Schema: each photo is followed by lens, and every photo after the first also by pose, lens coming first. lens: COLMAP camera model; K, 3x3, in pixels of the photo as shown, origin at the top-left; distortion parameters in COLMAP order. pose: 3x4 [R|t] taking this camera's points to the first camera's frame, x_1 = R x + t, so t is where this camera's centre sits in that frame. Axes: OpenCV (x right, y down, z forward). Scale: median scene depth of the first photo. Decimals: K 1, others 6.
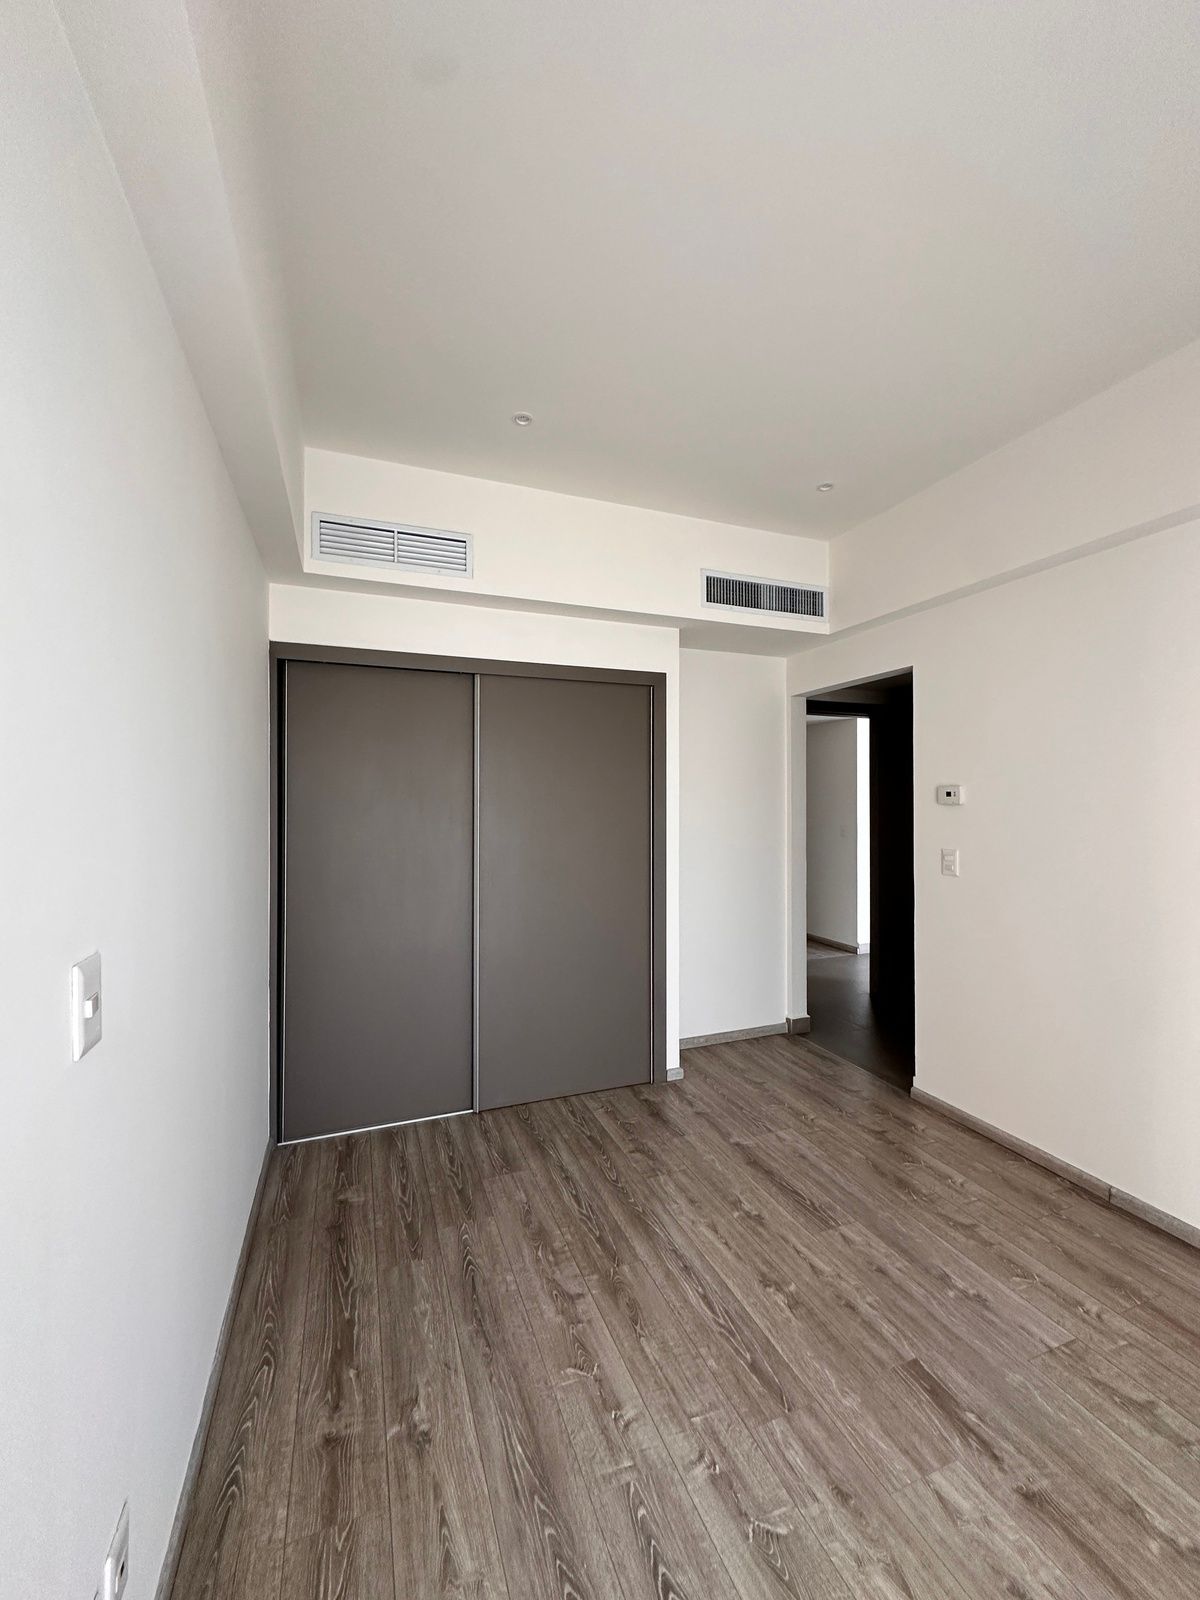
lens RADIAL K [[640.8, 0, 600.0], [0, 640.8, 800.0], [0, 0, 1]] dist [0.000173, 0.000305]
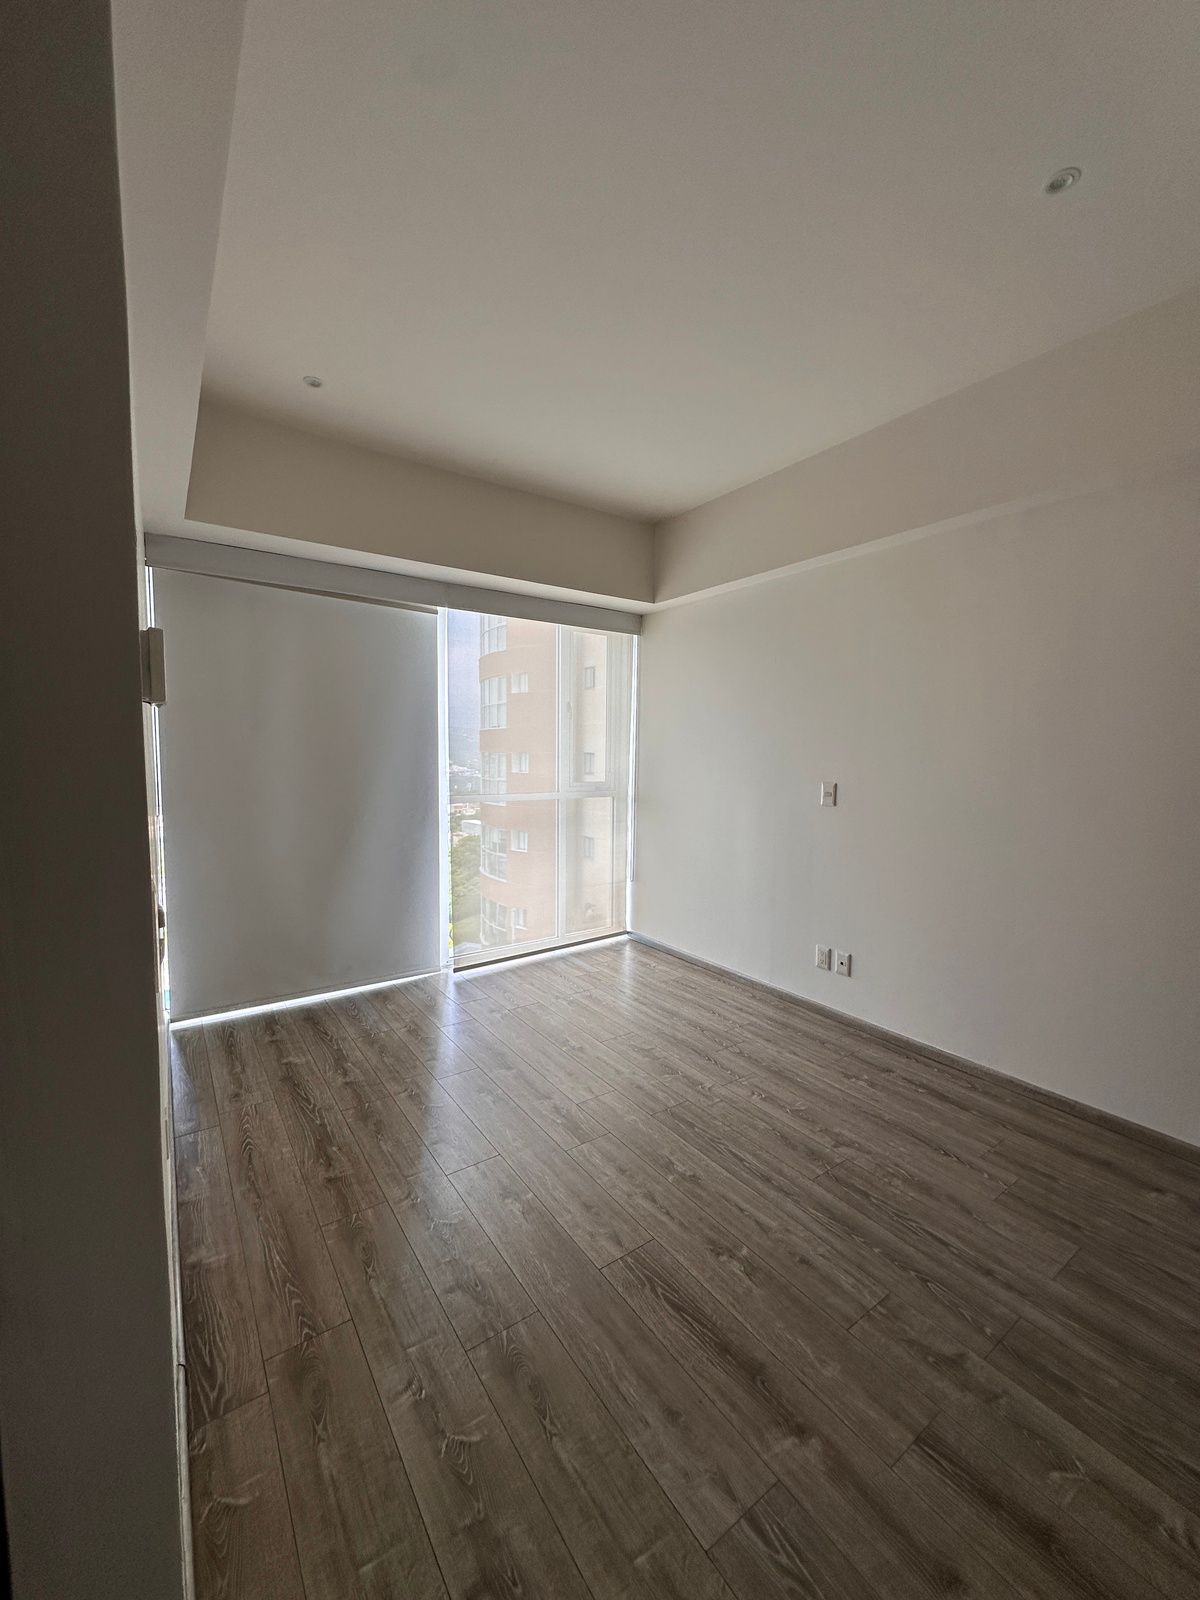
lens RADIAL K [[640.8, 0, 600.0], [0, 640.8, 800.0], [0, 0, 1]] dist [0.000173, 0.000305]
pose [[-0.972230, 0.009545, -0.233832, 0.610476], [-0.006229, 0.997758, 0.066630, 0.037474], [0.233944, 0.066236, -0.969991, 1.819943]]
